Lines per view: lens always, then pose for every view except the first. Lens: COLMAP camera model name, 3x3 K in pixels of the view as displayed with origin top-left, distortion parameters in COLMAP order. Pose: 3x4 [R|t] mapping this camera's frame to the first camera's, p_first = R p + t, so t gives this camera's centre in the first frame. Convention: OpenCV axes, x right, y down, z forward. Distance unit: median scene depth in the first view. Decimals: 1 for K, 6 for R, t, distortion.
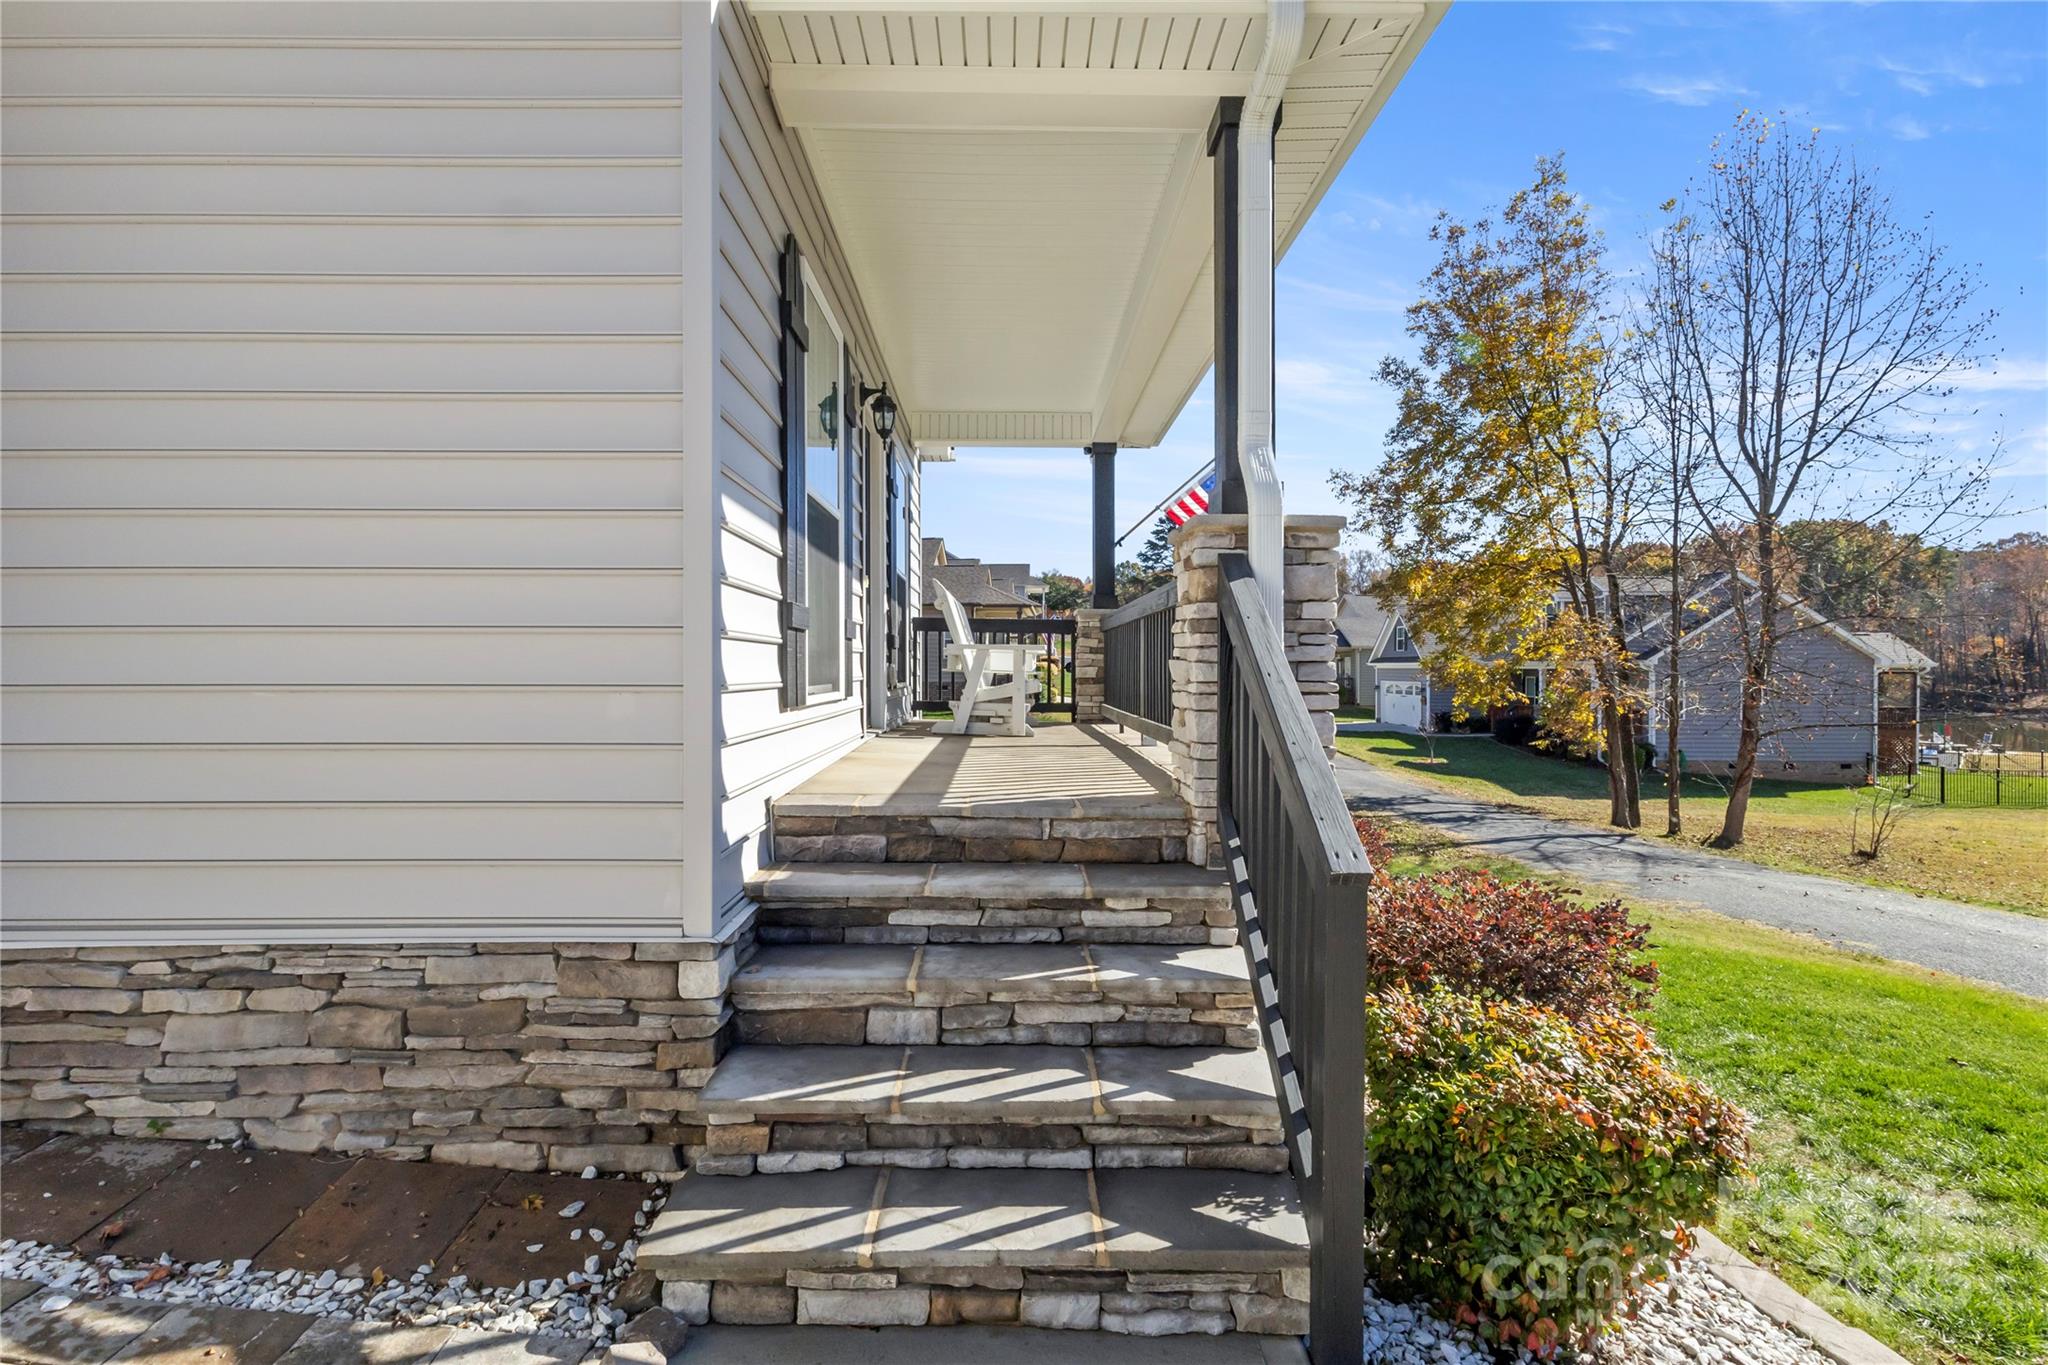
lens RADIAL K [[984.8, 0, 1024.0], [0, 984.8, 682.5], [0, 0, 1]] dist [-0.001384, -0.000005]
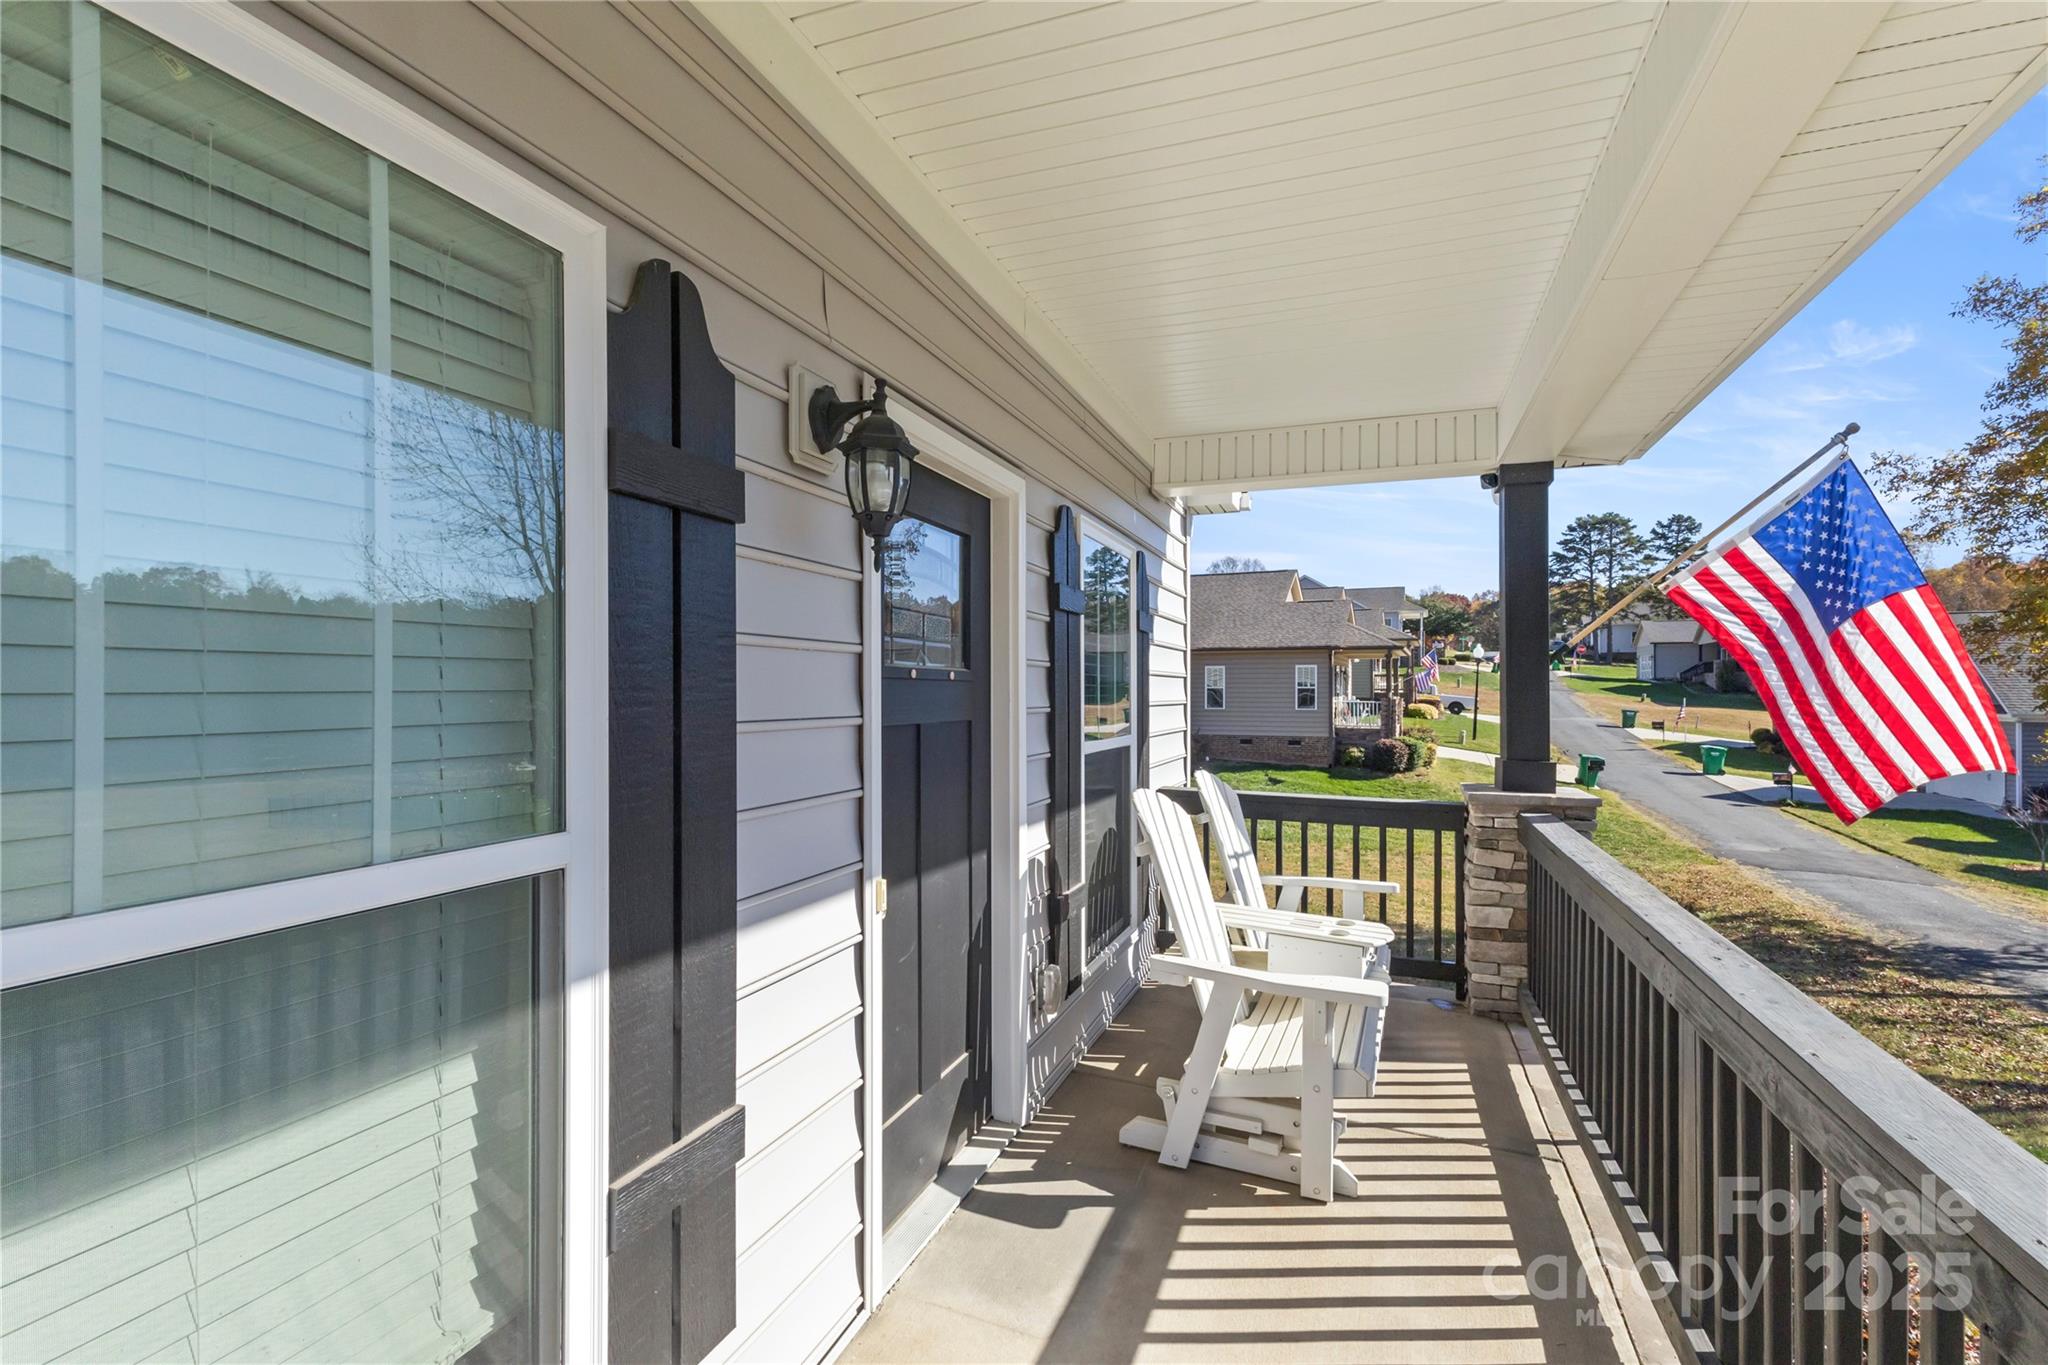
lens RADIAL K [[949.1, 0, 1033.5], [0, 949.1, 690.2], [0, 0, 1]] dist [0.001790, 0.000761]
pose [[0.932183, -0.001691, -0.361984, 0.021852], [-0.000912, 0.999975, -0.007019, -0.122015], [0.361987, 0.006873, 0.932158, 0.448906]]
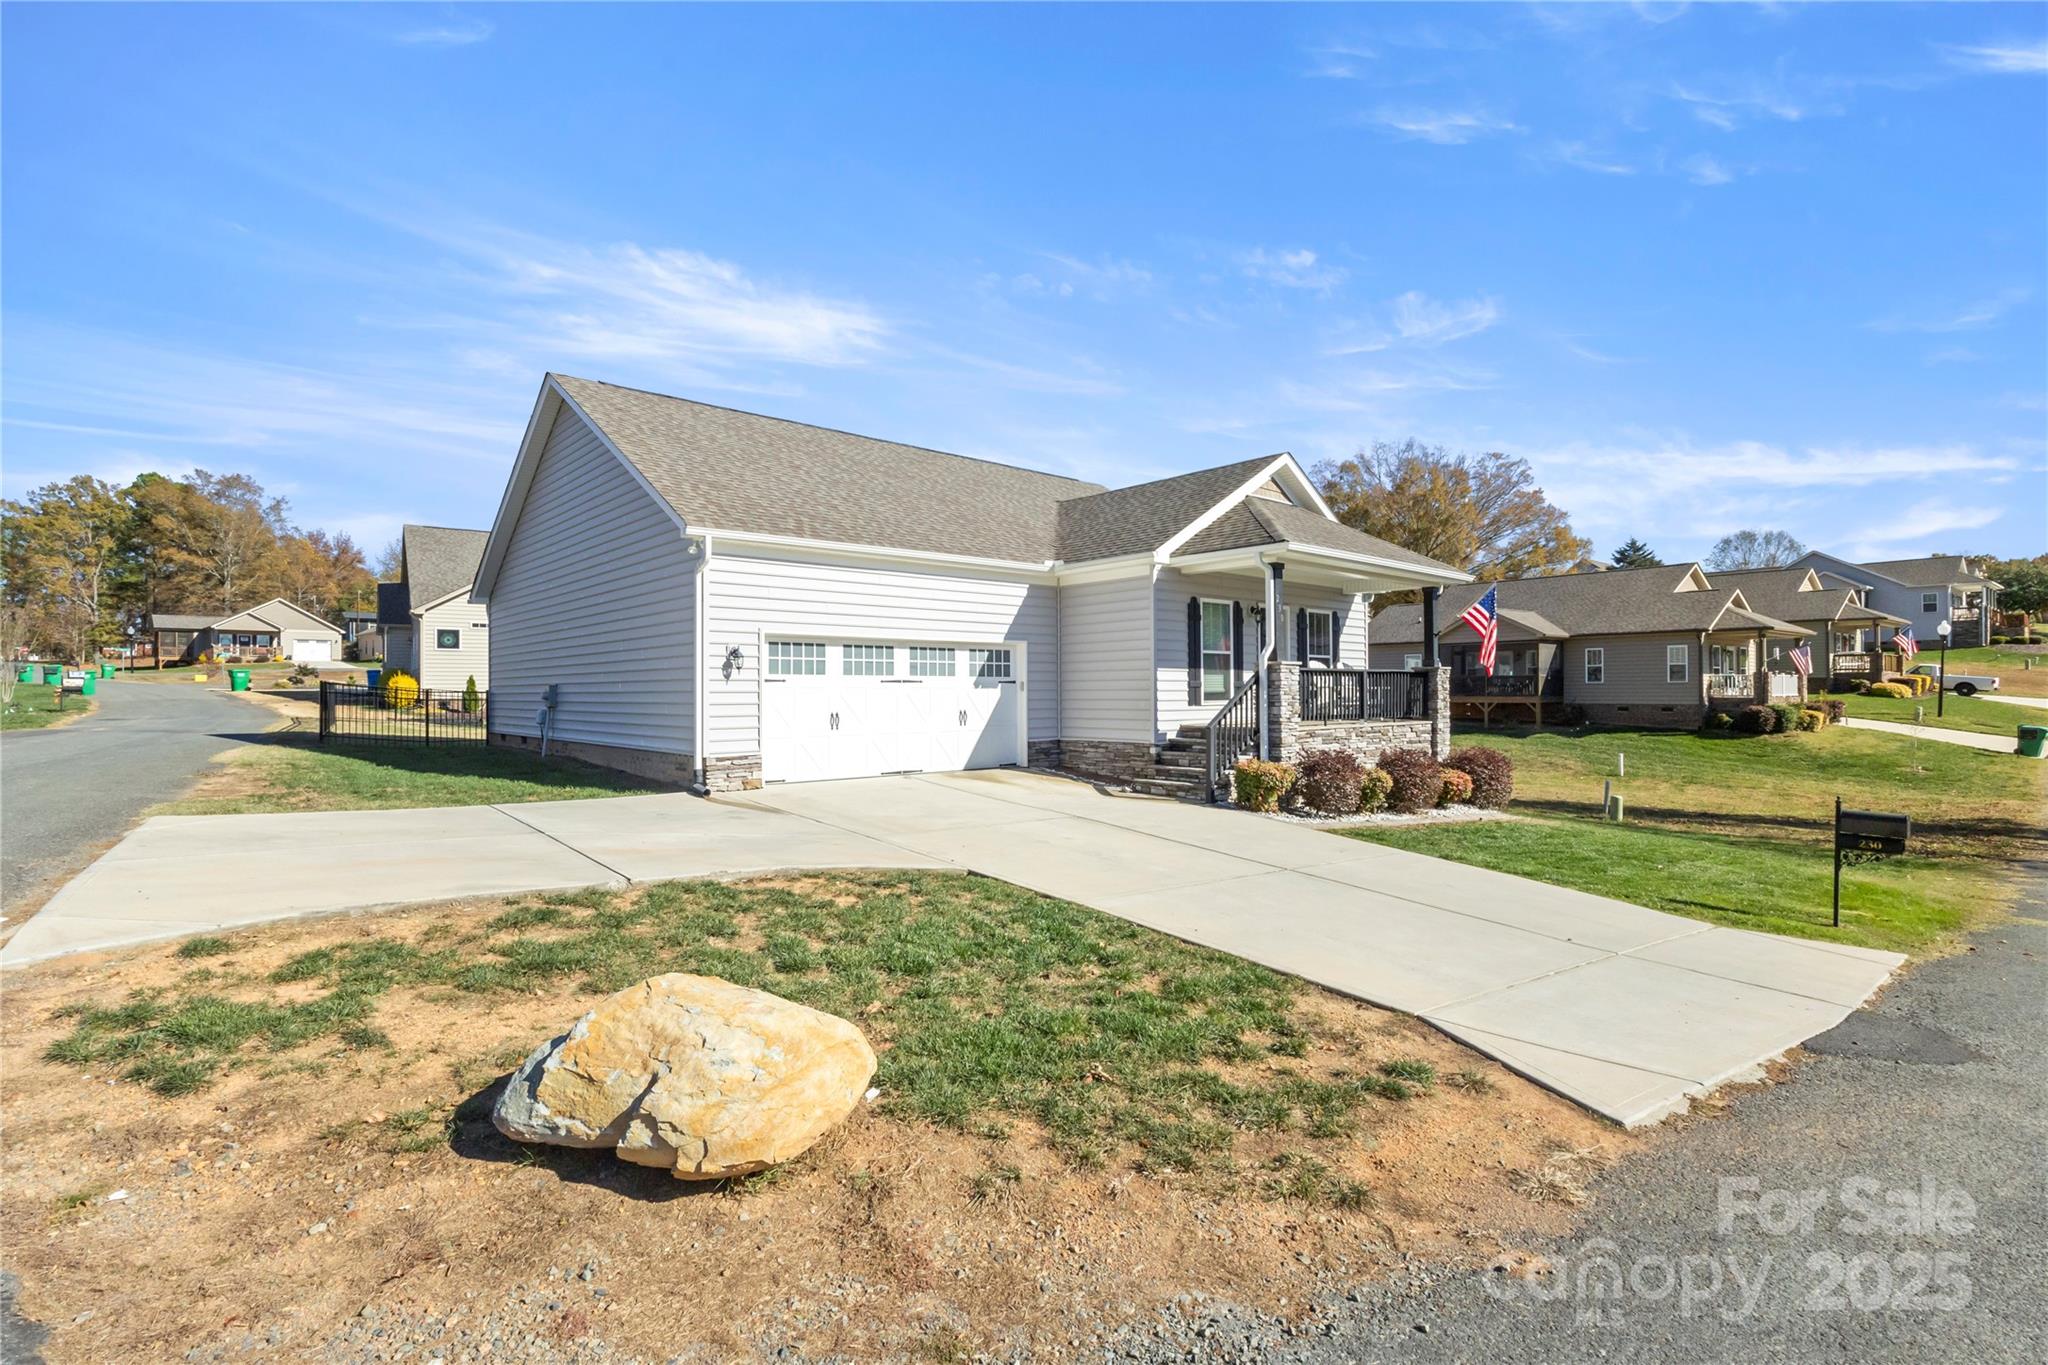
lens RADIAL K [[949.1, 0, 1033.5], [0, 949.1, 690.2], [0, 0, 1]] dist [0.001790, 0.000761]
pose [[0.659865, -0.004246, -0.751373, 1.107741], [0.001262, 0.999989, -0.004542, -0.009834], [0.751384, 0.002049, 0.659863, -1.045882]]
